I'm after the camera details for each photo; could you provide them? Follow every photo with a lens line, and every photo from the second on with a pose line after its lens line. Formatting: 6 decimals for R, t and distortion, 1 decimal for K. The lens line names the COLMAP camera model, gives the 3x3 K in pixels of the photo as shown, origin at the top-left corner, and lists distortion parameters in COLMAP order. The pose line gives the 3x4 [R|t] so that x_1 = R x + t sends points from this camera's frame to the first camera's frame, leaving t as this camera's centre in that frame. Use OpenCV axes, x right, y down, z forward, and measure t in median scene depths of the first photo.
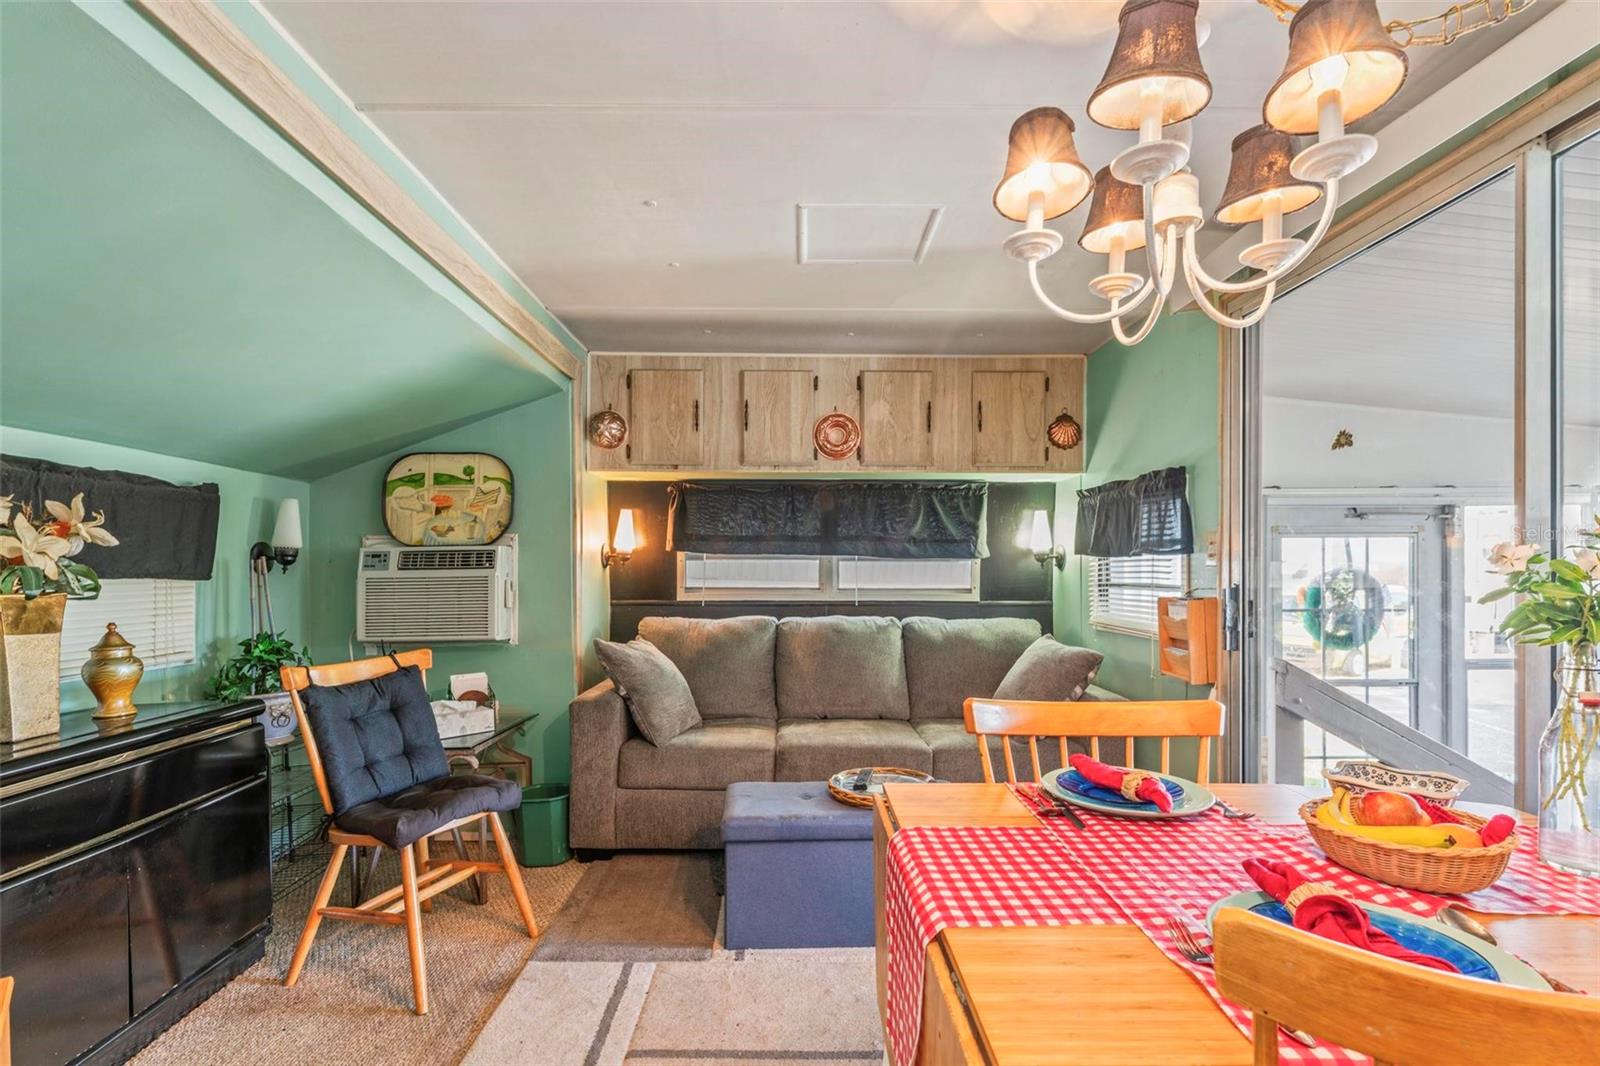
lens RADIAL K [[748.7, 0, 794.1], [0, 748.7, 584.9], [0, 0, 1]] dist [-0.001641, -0.000165]
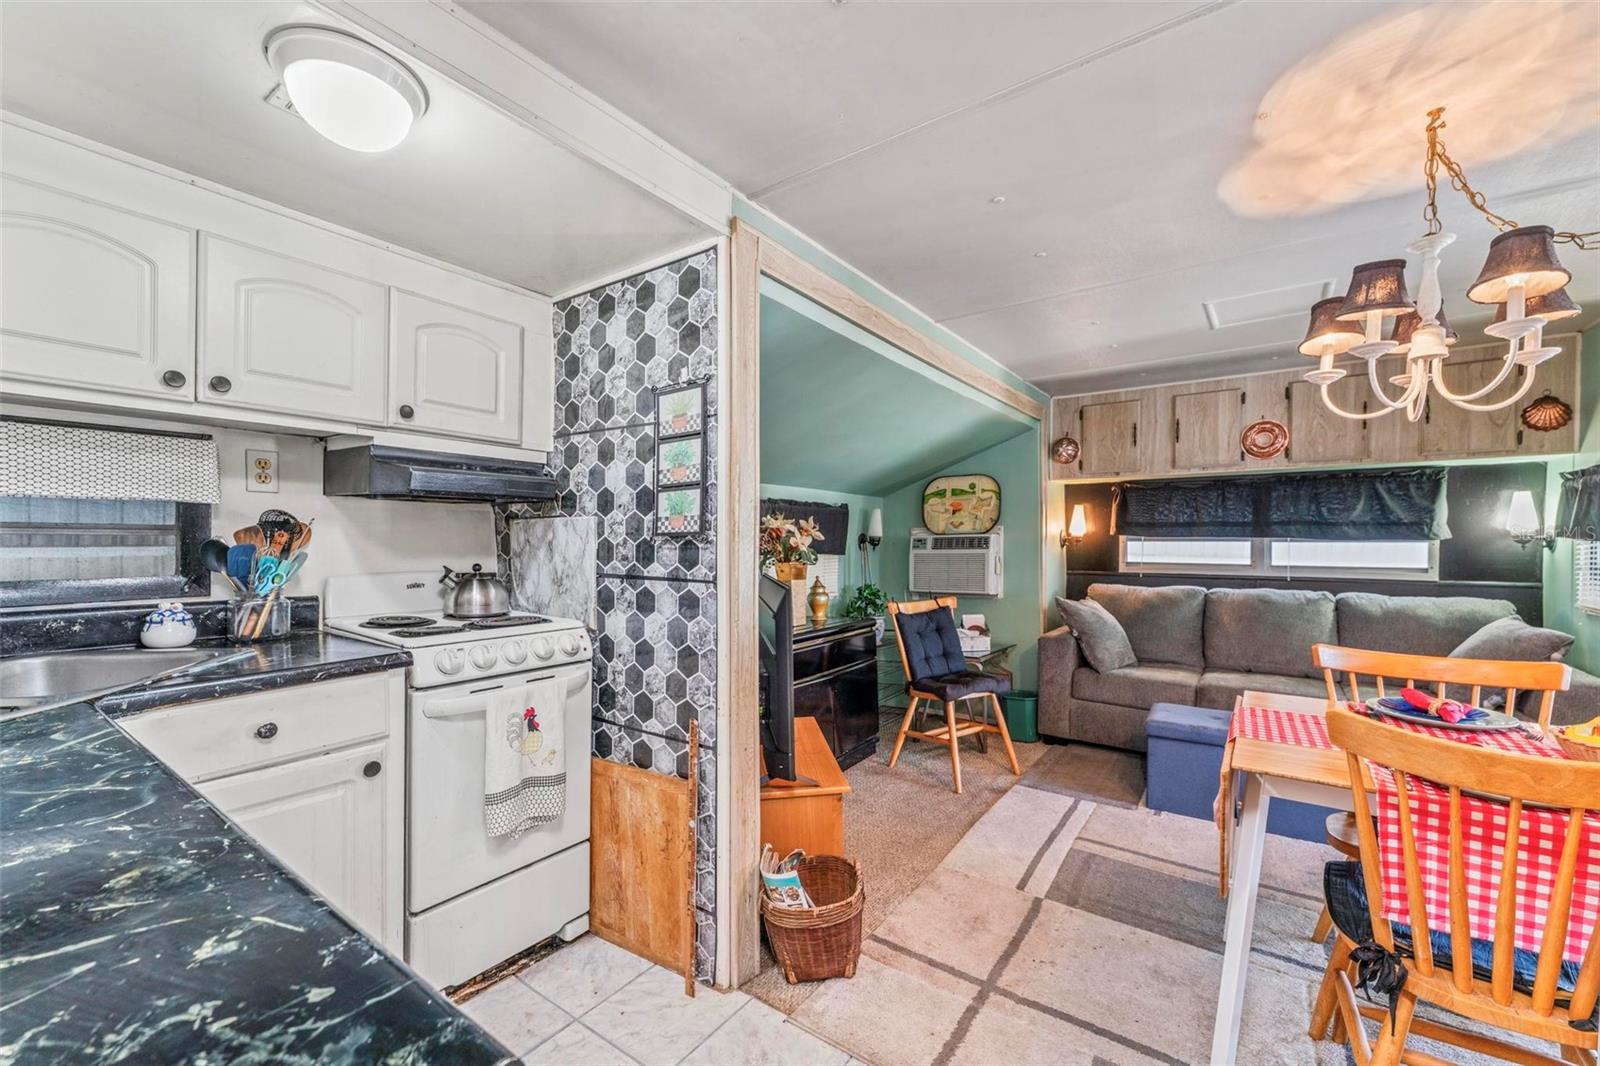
lens RADIAL K [[638.7, 0, 804.0], [0, 638.7, 540.8], [0, 0, 1]] dist [-0.000217, -0.000290]
pose [[0.808564, -0.000802, -0.588408, 0.069312], [-0.011770, 0.999777, -0.017537, -0.009612], [0.588291, 0.021105, 0.808374, -0.293011]]
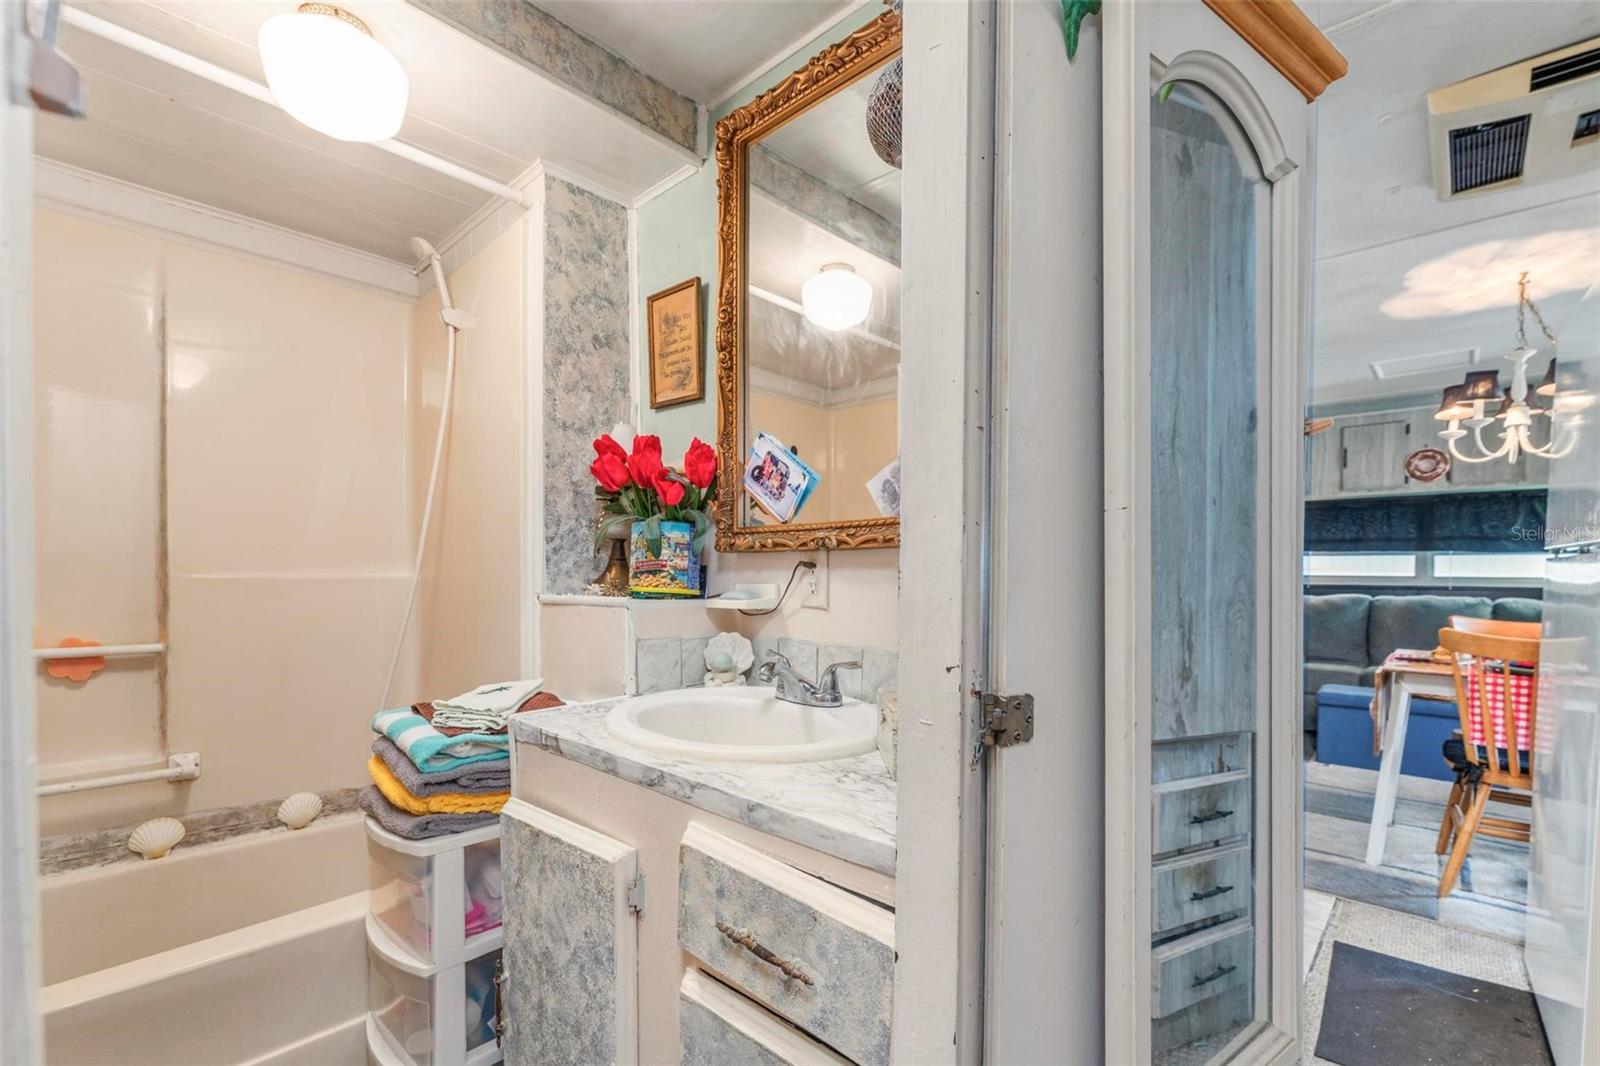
lens RADIAL K [[703.2, 0, 802.5], [0, 703.2, 580.2], [0, 0, 1]] dist [-0.001131, -0.000956]
pose [[0.730532, 0.009106, -0.682818, 0.112502], [-0.015767, 0.999869, -0.003535, 0.041487], [0.682696, 0.013349, 0.730580, -0.815881]]
